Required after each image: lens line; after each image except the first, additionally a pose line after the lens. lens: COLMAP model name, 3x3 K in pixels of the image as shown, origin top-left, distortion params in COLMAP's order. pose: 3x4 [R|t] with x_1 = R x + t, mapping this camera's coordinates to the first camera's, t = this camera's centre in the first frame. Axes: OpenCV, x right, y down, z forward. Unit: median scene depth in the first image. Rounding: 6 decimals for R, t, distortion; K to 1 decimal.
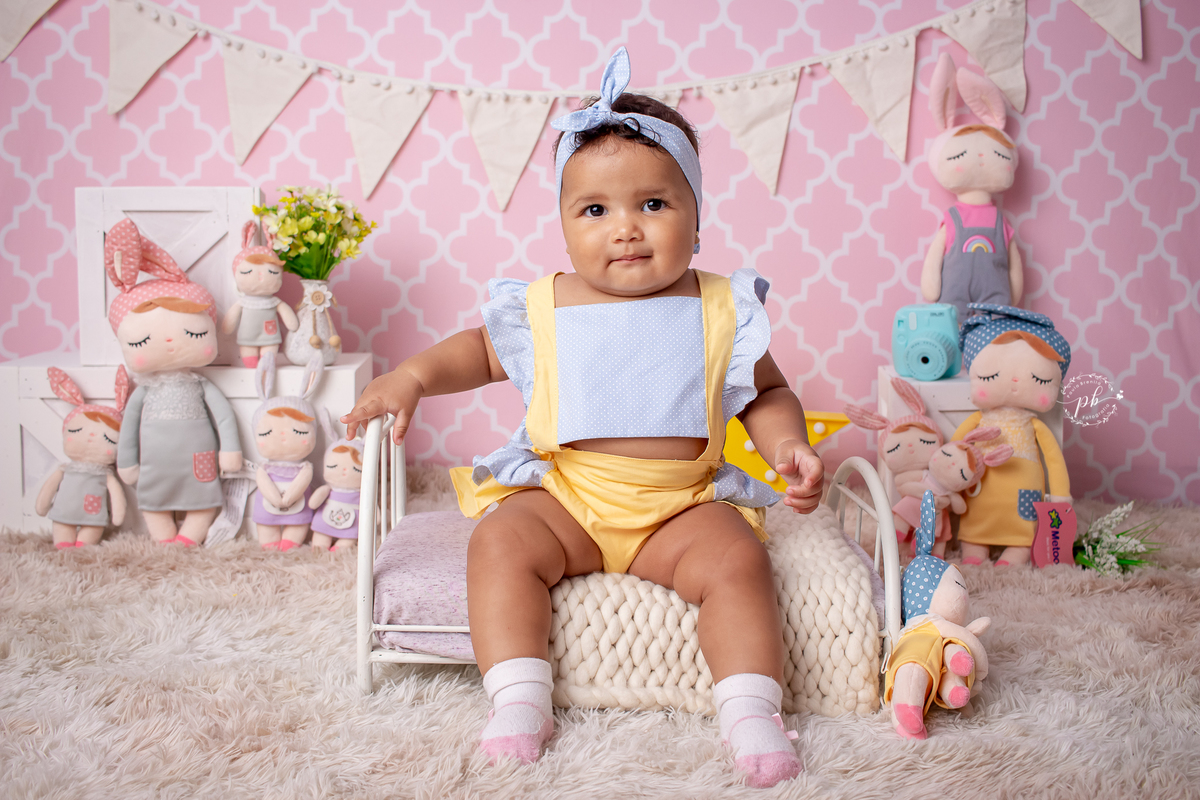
lens RADIAL K [[1328.4, 0, 600.0], [0, 1328.4, 400.0], [0, 0, 1]] dist [-0.110489, 0.079128]
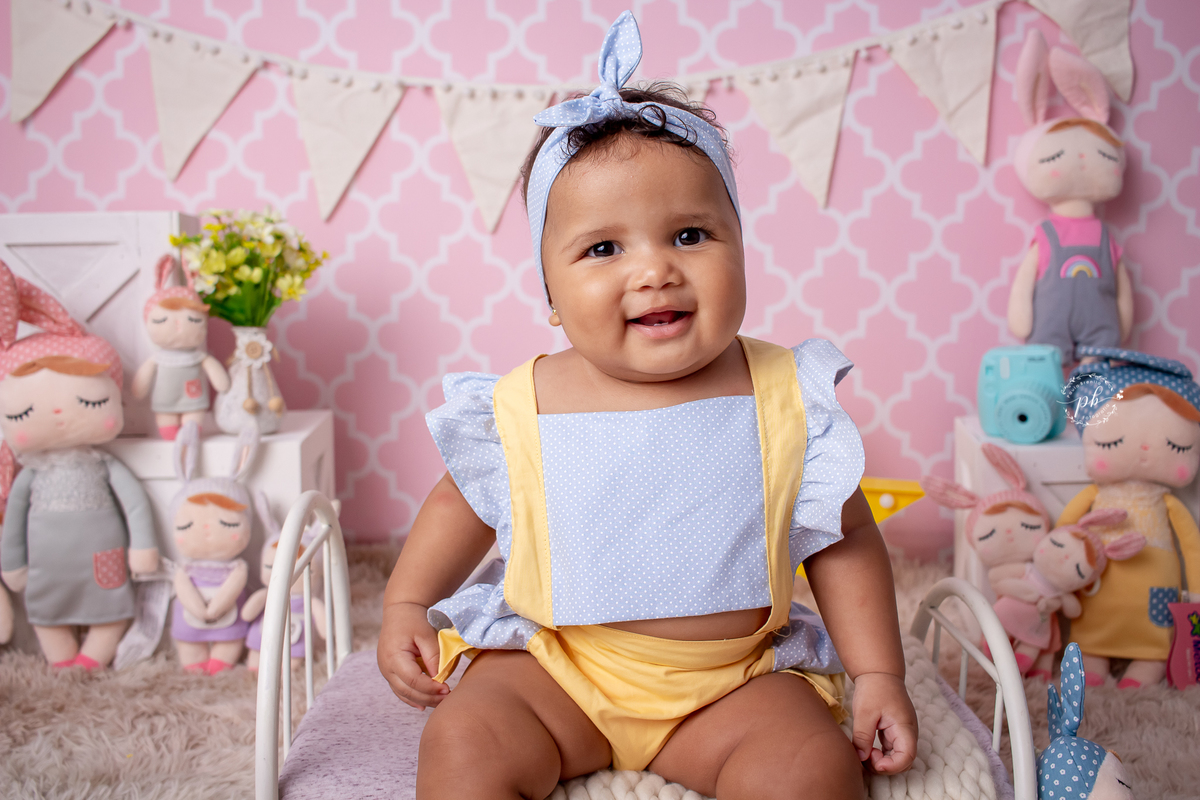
lens RADIAL K [[1328.4, 0, 600.0], [0, 1328.4, 400.0], [0, 0, 1]] dist [-0.110489, 0.079128]
pose [[0.999758, -0.012569, -0.018061, 0.008420], [0.012591, 0.999920, 0.001121, -0.046708], [0.018046, -0.001348, 0.999836, 0.217267]]
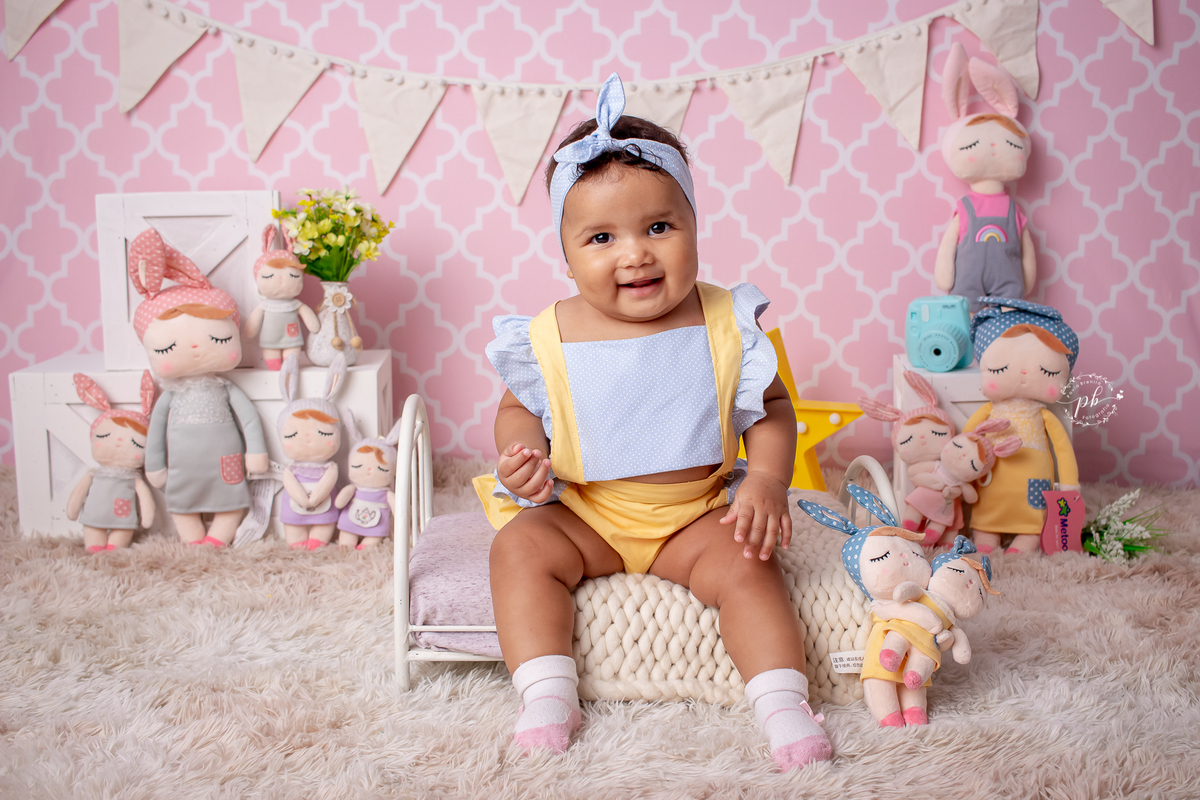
lens RADIAL K [[1418.0, 0, 635.9], [0, 1418.0, 416.5], [0, 0, 1]] dist [-0.111132, 0.075708]
pose [[0.999780, -0.015069, 0.014587, -0.002789], [0.014496, 0.999149, 0.038628, -0.026904], [-0.015157, -0.038408, 0.999147, -0.088658]]
